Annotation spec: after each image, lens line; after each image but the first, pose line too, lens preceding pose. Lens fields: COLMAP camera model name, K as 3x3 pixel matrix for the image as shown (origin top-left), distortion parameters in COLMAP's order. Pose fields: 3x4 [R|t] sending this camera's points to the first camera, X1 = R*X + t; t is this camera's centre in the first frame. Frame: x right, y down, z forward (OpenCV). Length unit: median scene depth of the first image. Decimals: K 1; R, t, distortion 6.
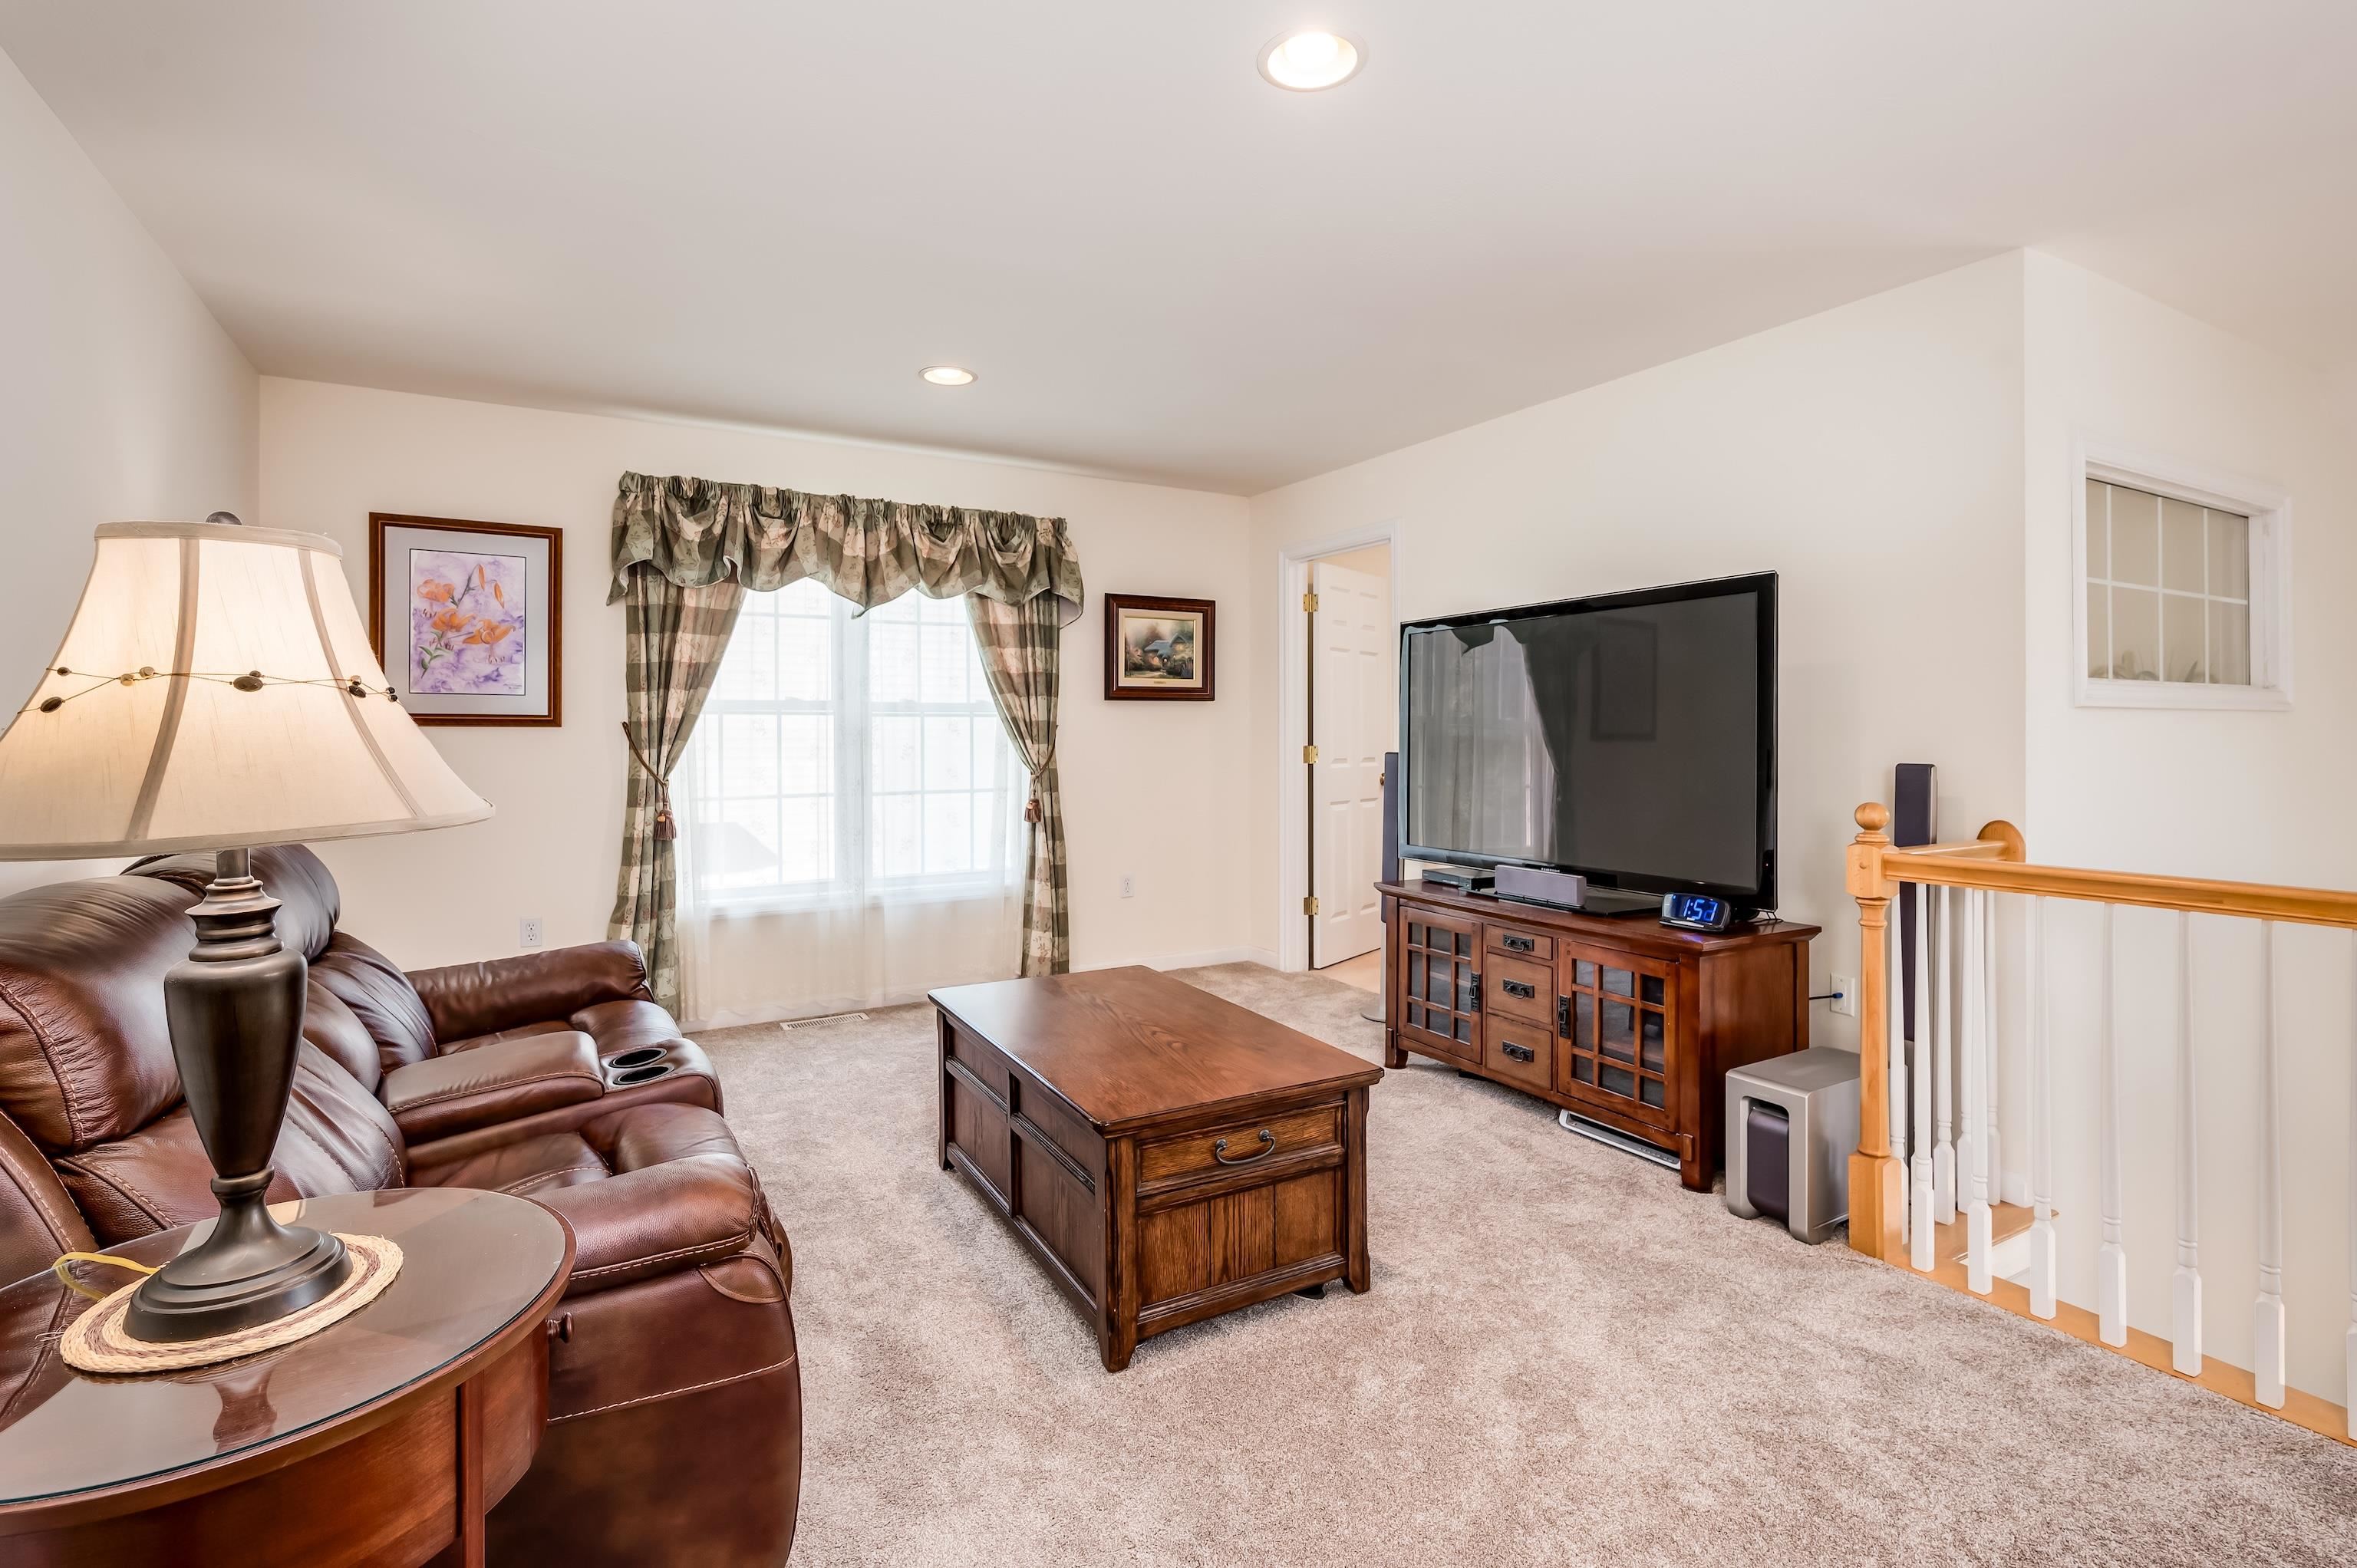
lens RADIAL K [[1074.6, 0, 1168.1], [0, 1074.6, 726.5], [0, 0, 1]] dist [0.000021, -0.000079]
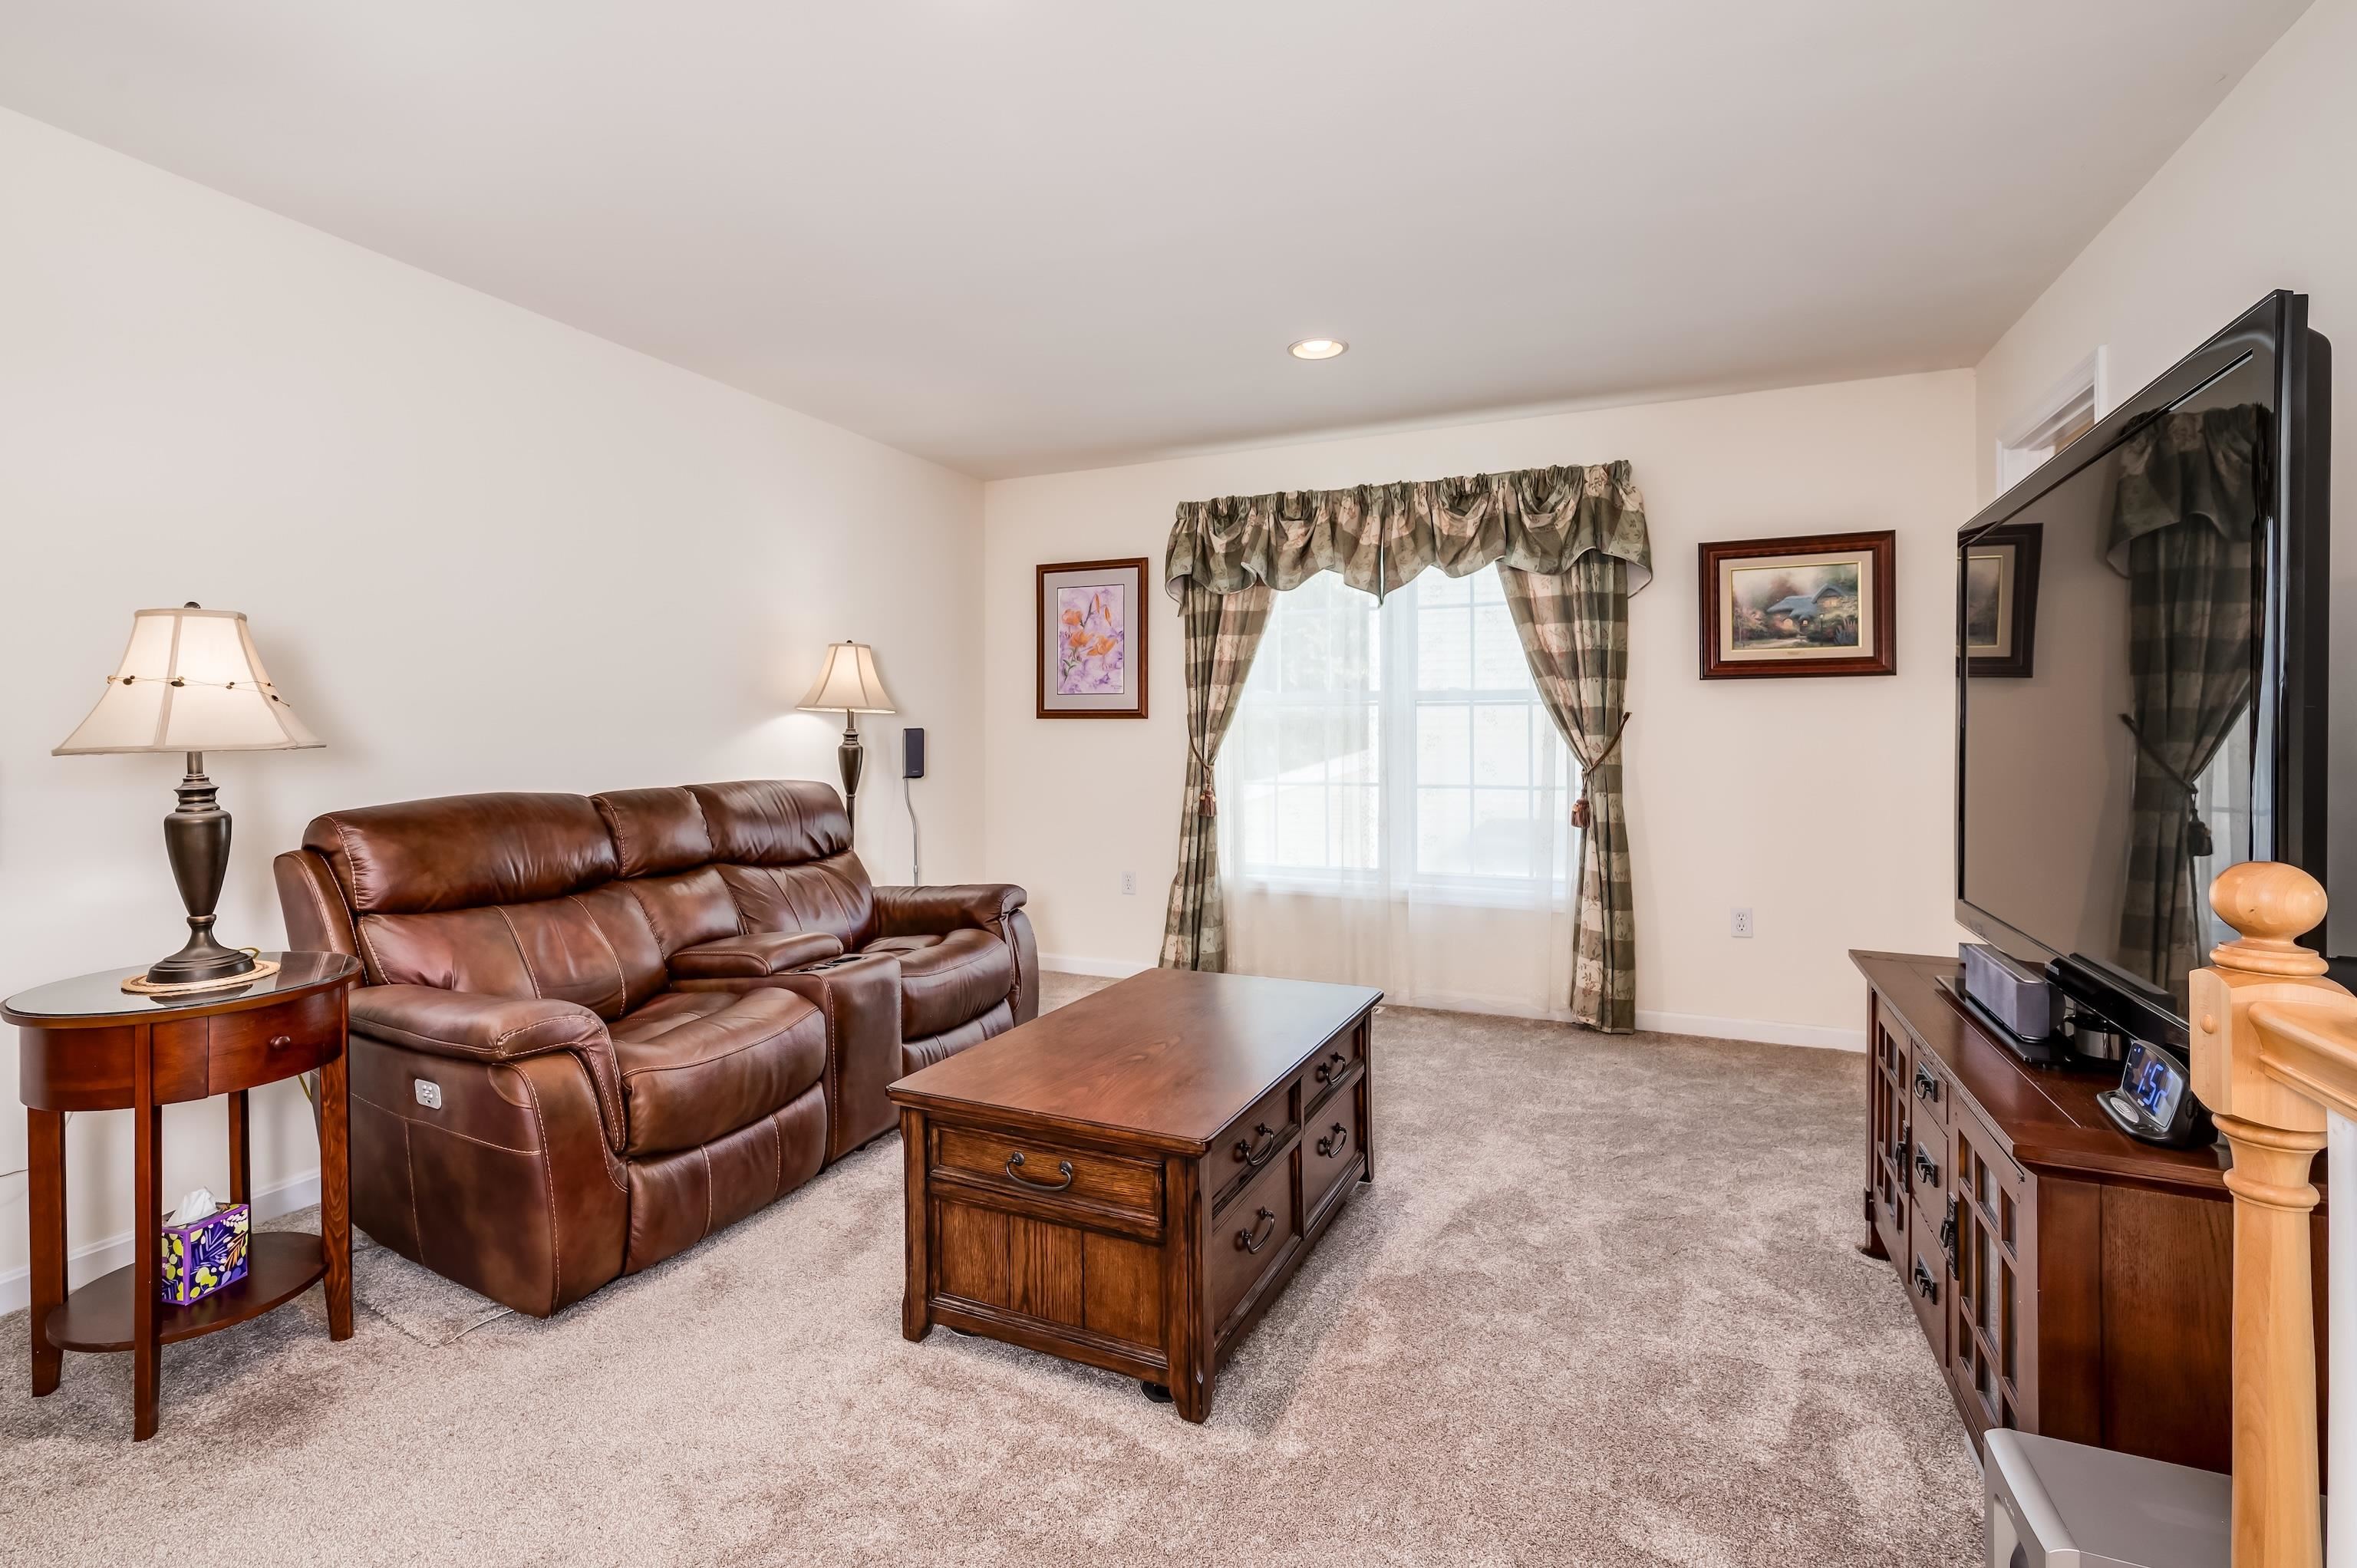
lens RADIAL K [[1074.6, 0, 1168.1], [0, 1074.6, 726.5], [0, 0, 1]] dist [0.000021, -0.000079]
pose [[0.592947, -0.004896, -0.805226, 0.394697], [0.003610, 0.999988, -0.003422, 0.012304], [0.805233, -0.000878, 0.592958, 0.258497]]
